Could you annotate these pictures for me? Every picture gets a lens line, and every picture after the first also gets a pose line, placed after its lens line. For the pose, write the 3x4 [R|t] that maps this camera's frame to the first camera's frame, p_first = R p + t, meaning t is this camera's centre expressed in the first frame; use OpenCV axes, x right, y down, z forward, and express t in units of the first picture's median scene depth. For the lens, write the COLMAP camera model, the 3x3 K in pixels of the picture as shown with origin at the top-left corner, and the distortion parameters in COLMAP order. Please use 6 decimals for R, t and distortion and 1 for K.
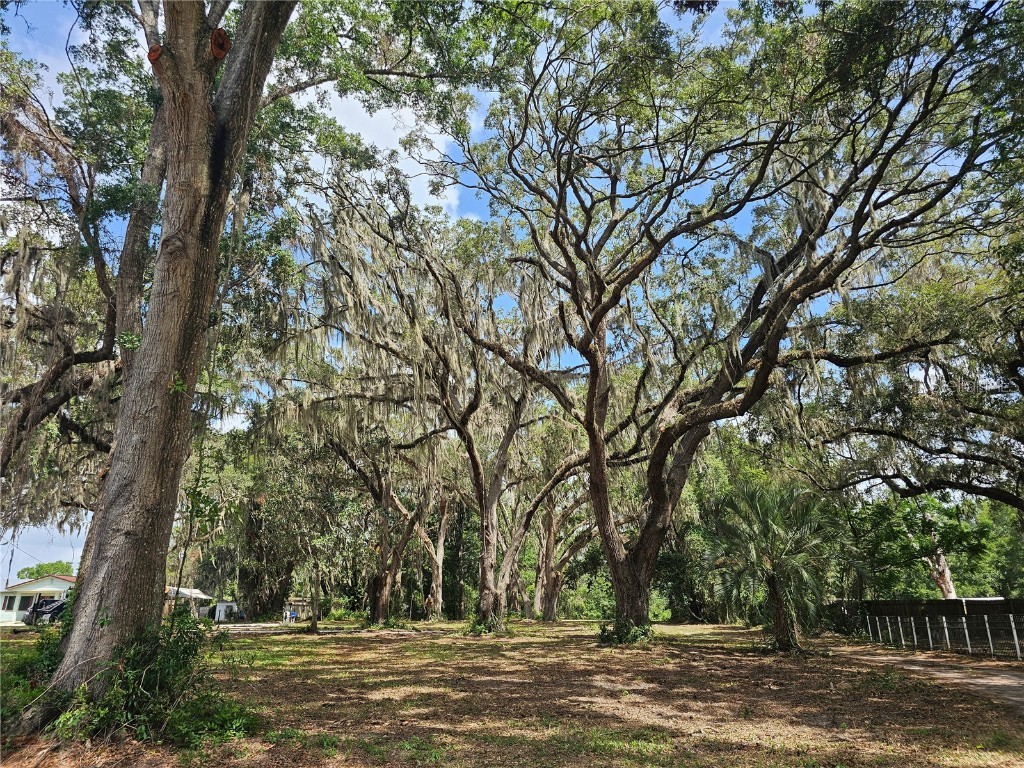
lens RADIAL K [[667.4, 0, 512.0], [0, 667.4, 384.0], [0, 0, 1]] dist [0.037641, -0.002533]
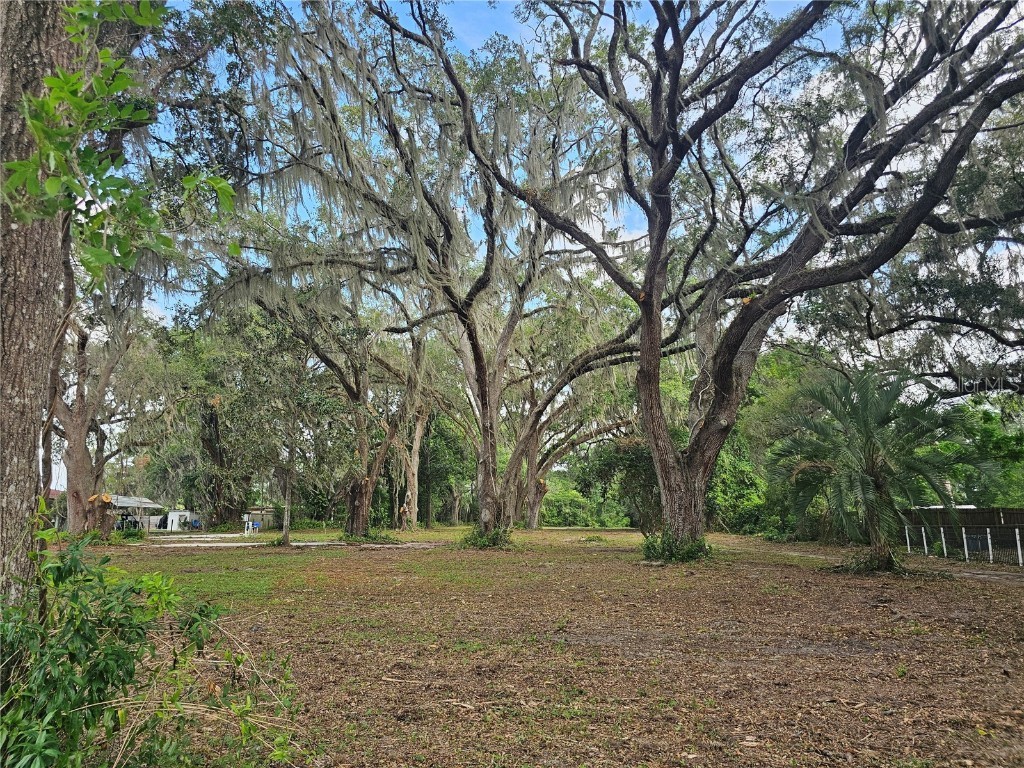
lens RADIAL K [[672.0, 0, 512.4], [0, 672.0, 367.7], [0, 0, 1]] dist [0.094022, -0.000372]
pose [[0.998291, 0.014358, 0.056648, -0.043294], [-0.020319, 0.994148, 0.106099, 0.031772], [-0.054794, -0.107068, 0.992741, 0.101717]]
